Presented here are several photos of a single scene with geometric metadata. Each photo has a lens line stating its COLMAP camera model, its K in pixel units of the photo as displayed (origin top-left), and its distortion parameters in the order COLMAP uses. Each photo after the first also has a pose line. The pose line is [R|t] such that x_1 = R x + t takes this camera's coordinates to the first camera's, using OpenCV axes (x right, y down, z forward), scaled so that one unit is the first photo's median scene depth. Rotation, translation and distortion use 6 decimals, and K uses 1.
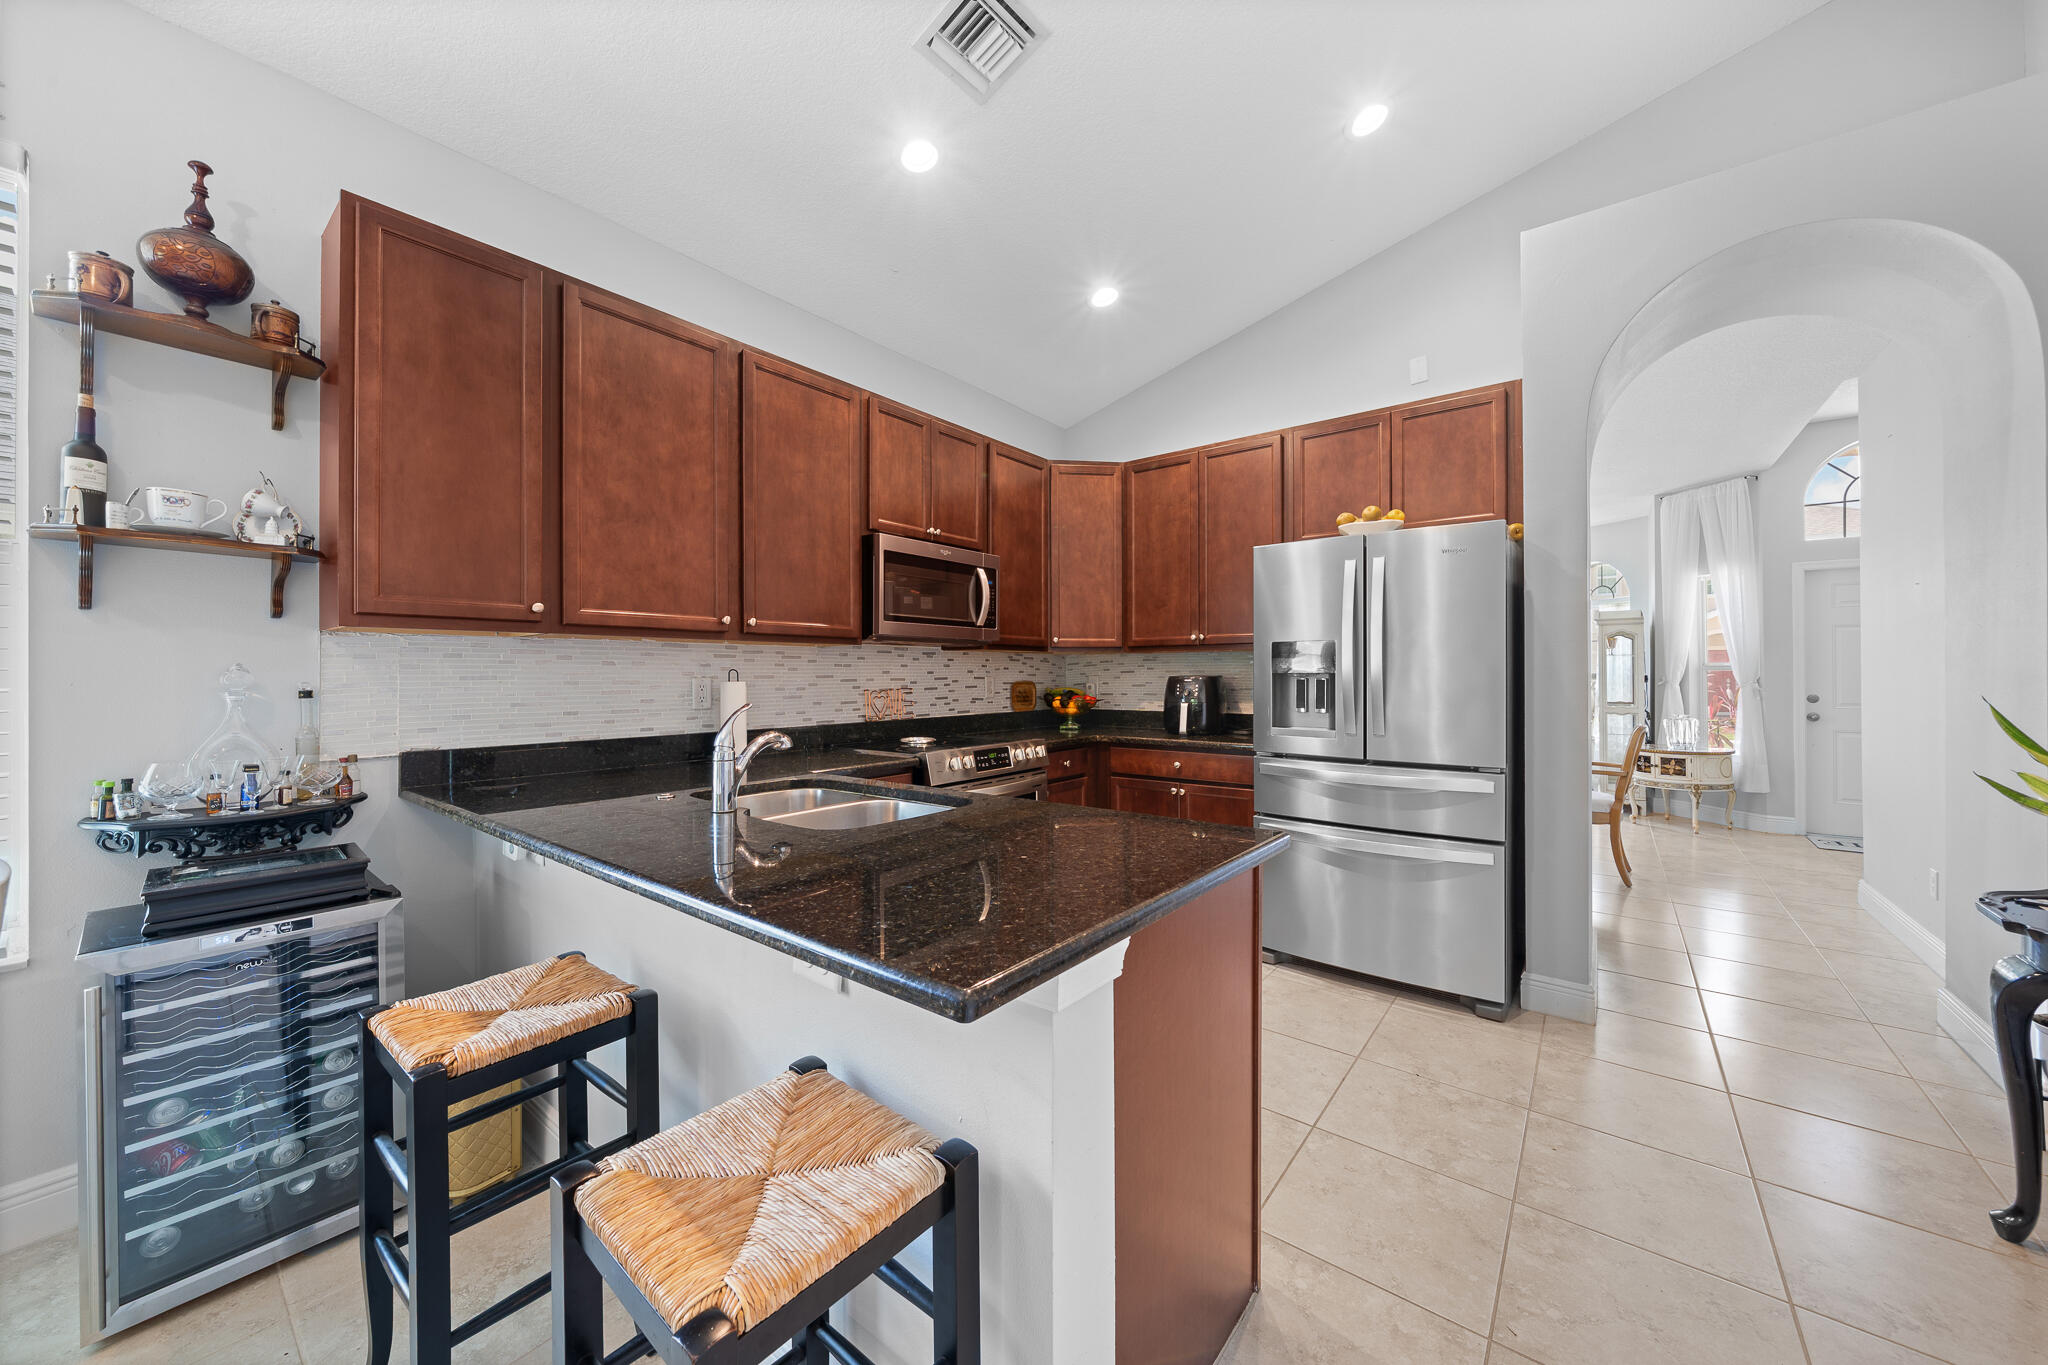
lens RADIAL K [[736.0, 0, 1028.2], [0, 736.0, 668.3], [0, 0, 1]] dist [0.000081, -0.000161]
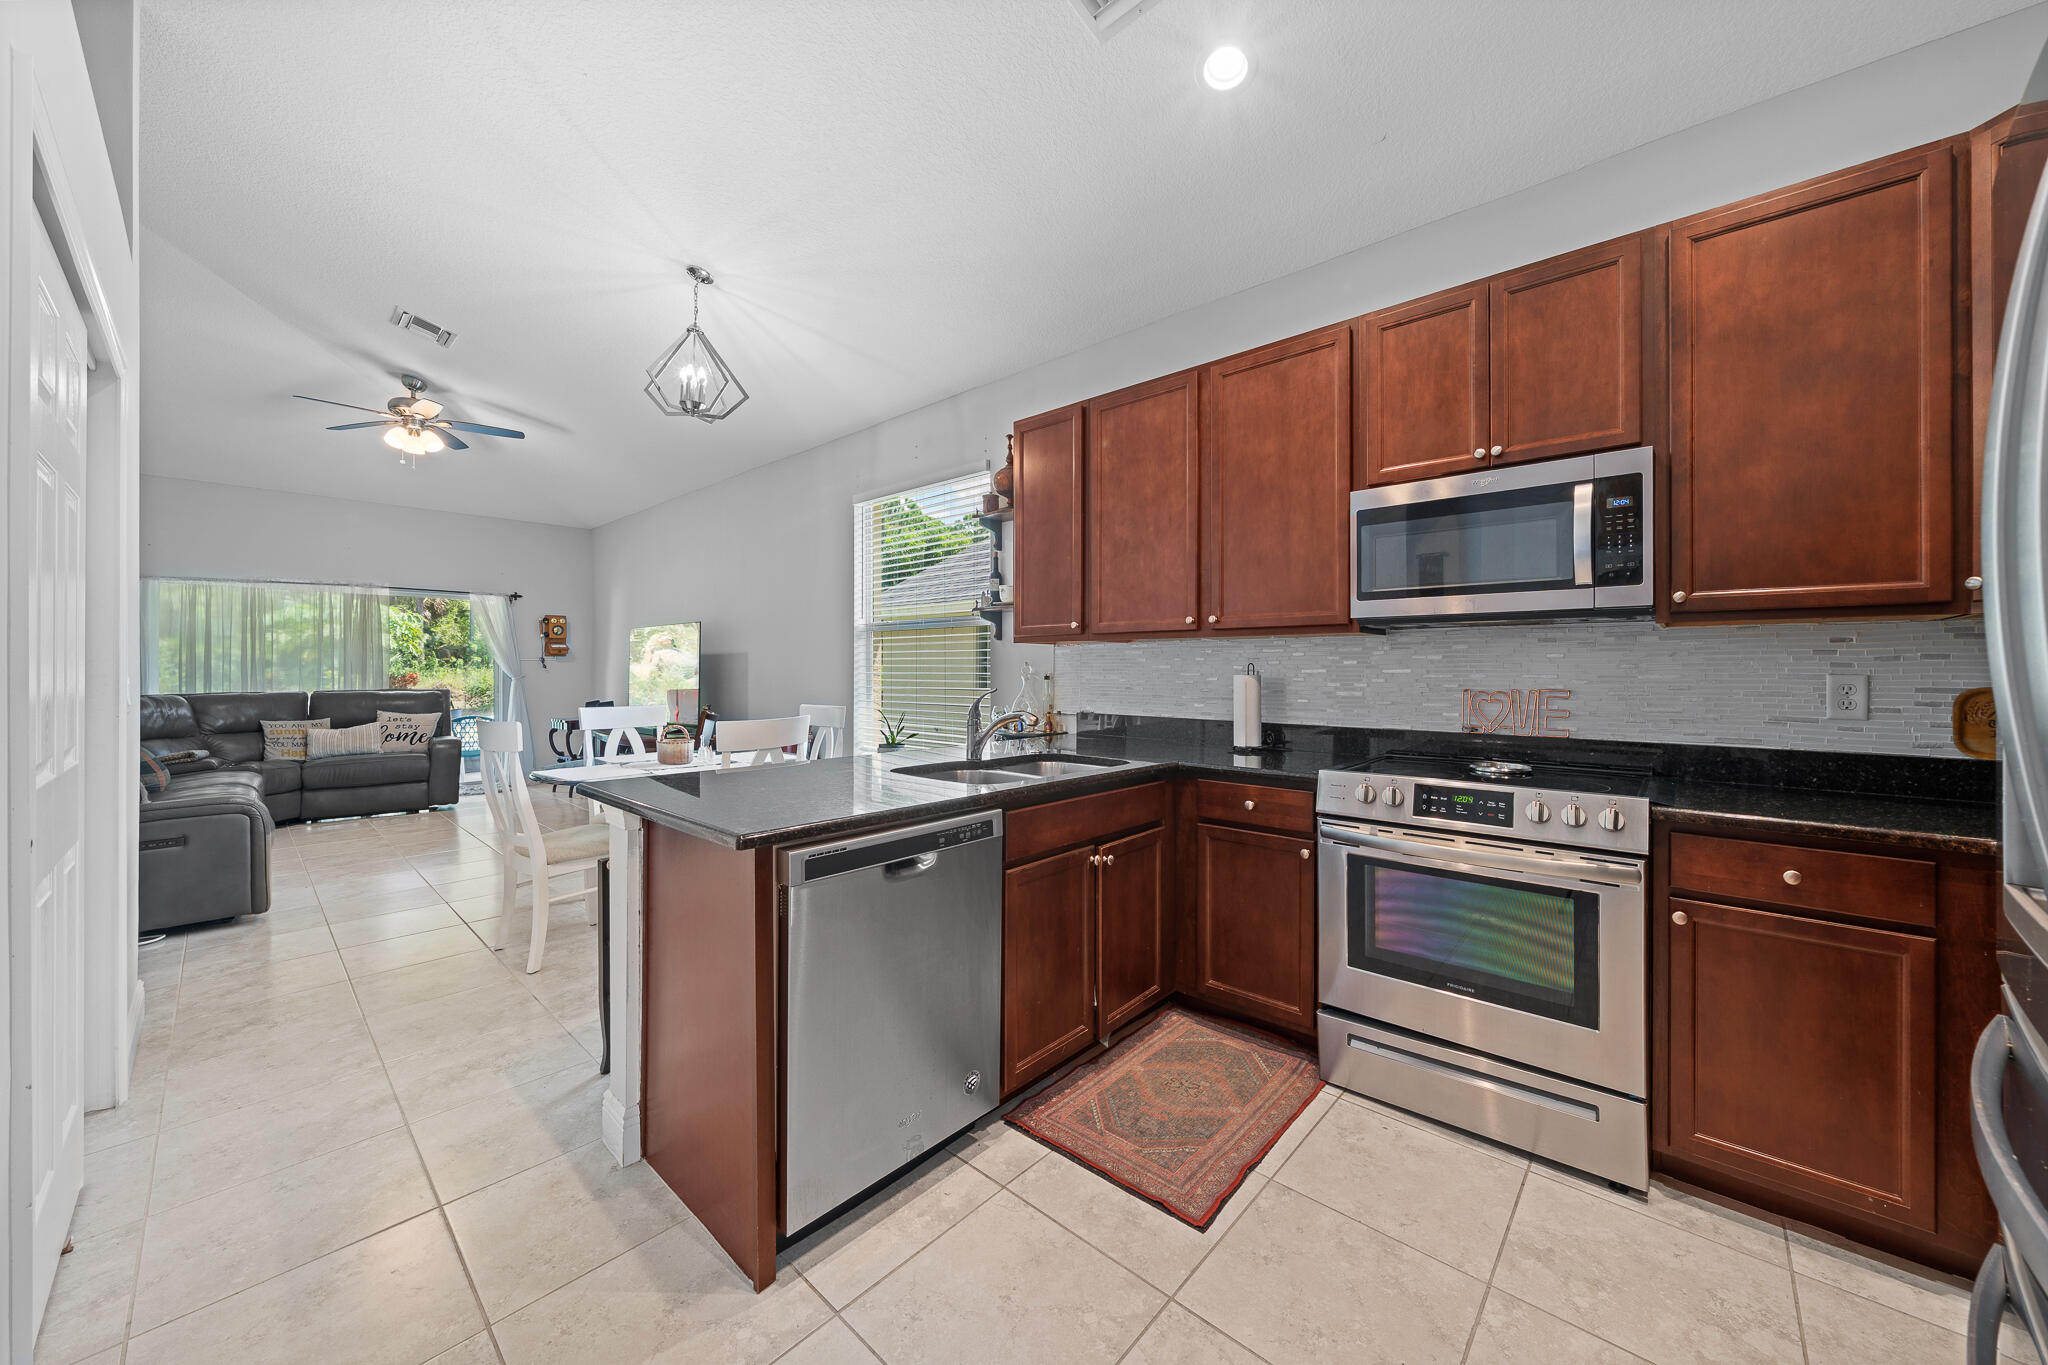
lens RADIAL K [[736.0, 0, 1028.2], [0, 736.0, 668.3], [0, 0, 1]] dist [0.000081, -0.000161]
pose [[-0.072371, 0.002851, -0.997374, 0.857471], [0.006217, 0.999978, 0.002407, 0.005152], [0.997358, -0.006026, -0.072387, 0.972134]]
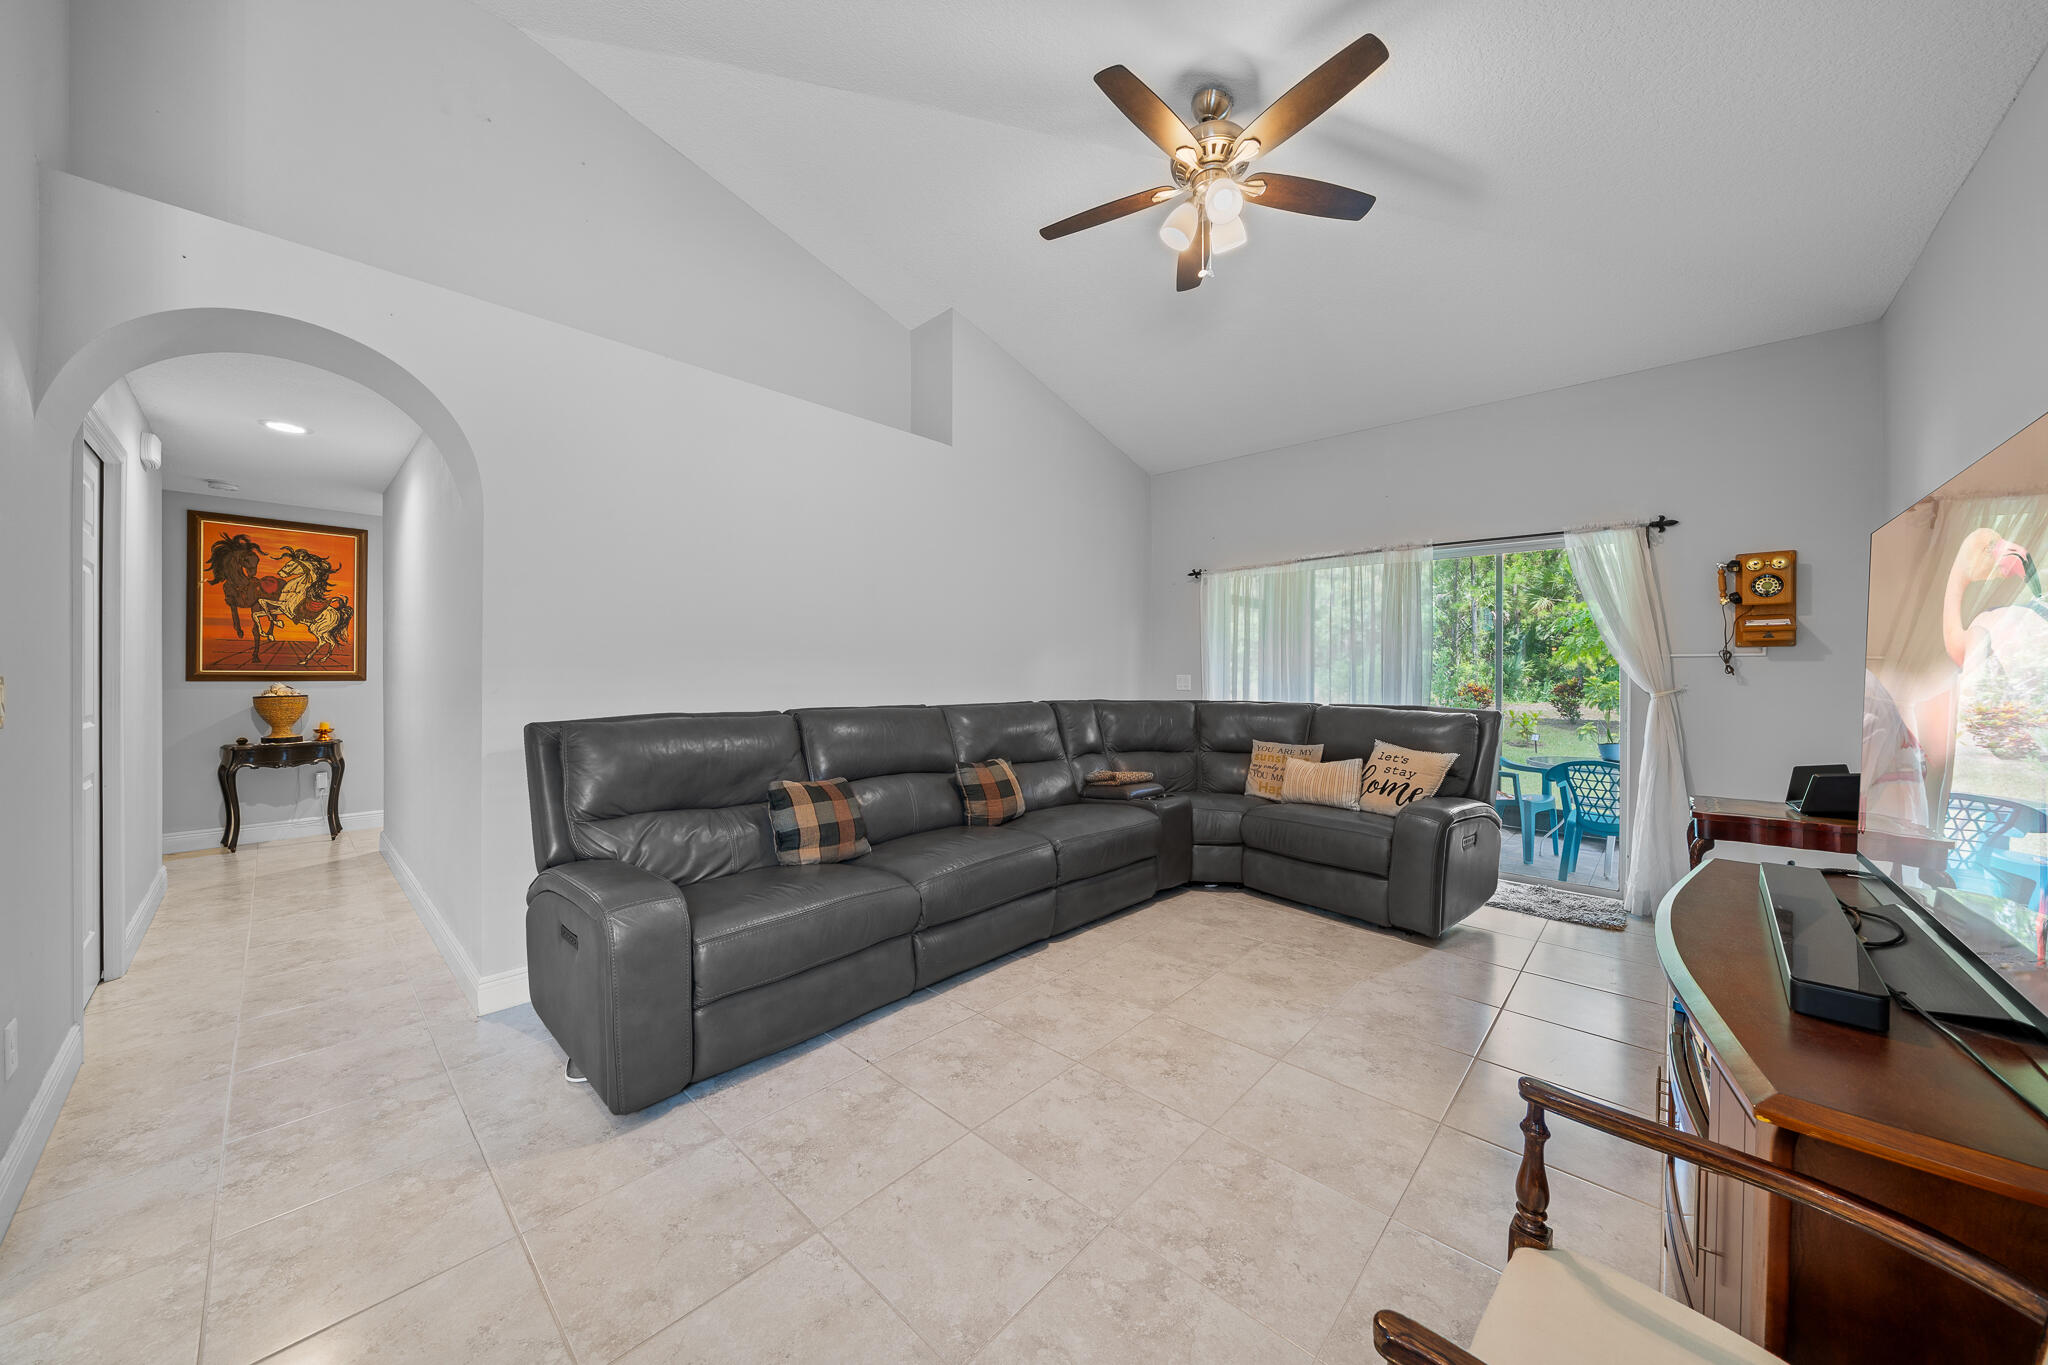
lens RADIAL K [[702.9, 0, 1025.2], [0, 702.9, 674.9], [0, 0, 1]] dist [-0.001073, -0.000034]
pose [[-0.996786, -0.003572, 0.080033, -1.213993], [-0.003532, 0.999994, 0.000638, 0.003874], [-0.080035, 0.000353, -0.996792, -0.033583]]
